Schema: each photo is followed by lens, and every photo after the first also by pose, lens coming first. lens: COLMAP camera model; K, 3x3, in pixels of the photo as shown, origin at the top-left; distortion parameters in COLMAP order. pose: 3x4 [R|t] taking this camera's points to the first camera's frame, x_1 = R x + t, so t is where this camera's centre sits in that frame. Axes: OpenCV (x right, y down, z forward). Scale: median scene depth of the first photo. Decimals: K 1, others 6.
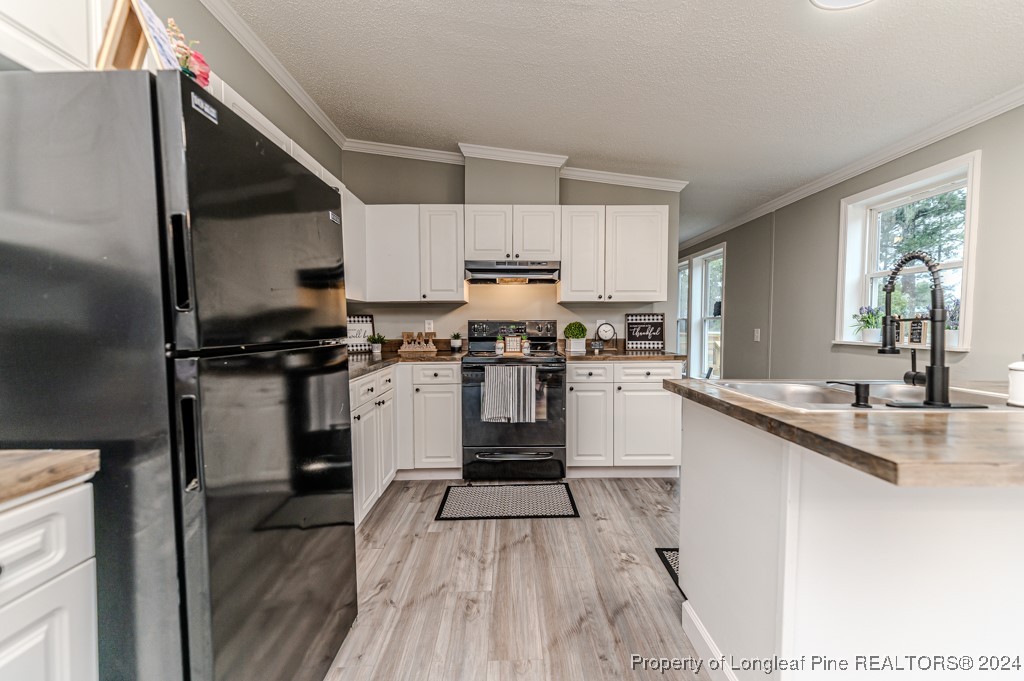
lens RADIAL K [[412.5, 0, 519.0], [0, 412.5, 339.7], [0, 0, 1]] dist [0.010471, -0.000596]
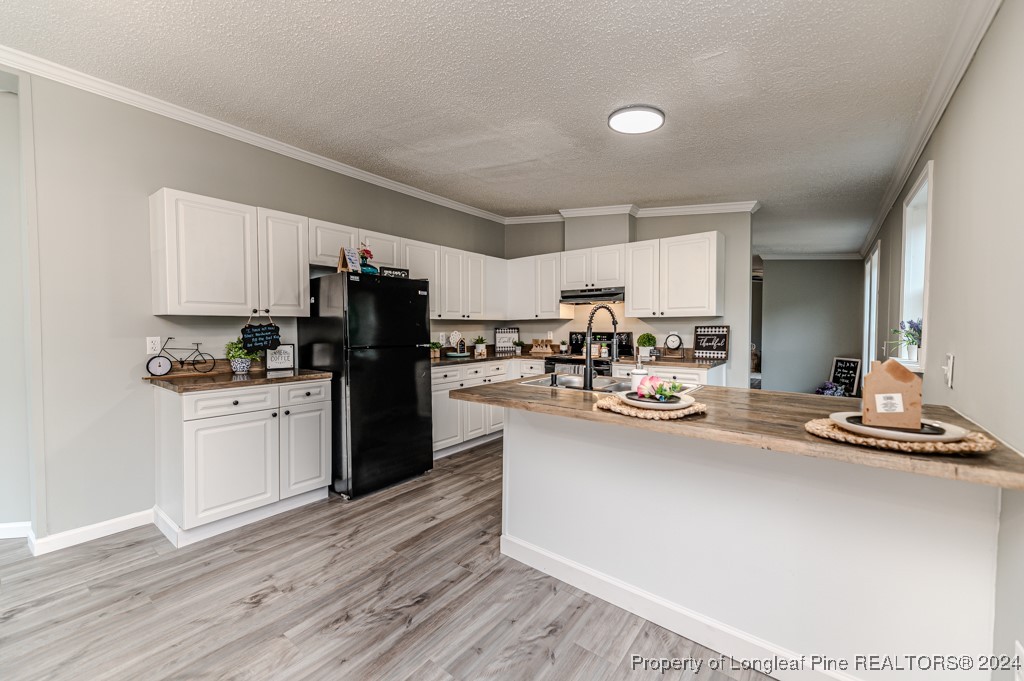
lens RADIAL K [[412.5, 0, 515.1], [0, 412.5, 340.9], [0, 0, 1]] dist [0.010471, -0.000596]
pose [[0.773331, 0.019485, -0.633702, 0.619496], [-0.020472, 0.999774, 0.005759, -0.019440], [0.633671, 0.008520, 0.773555, -0.202832]]
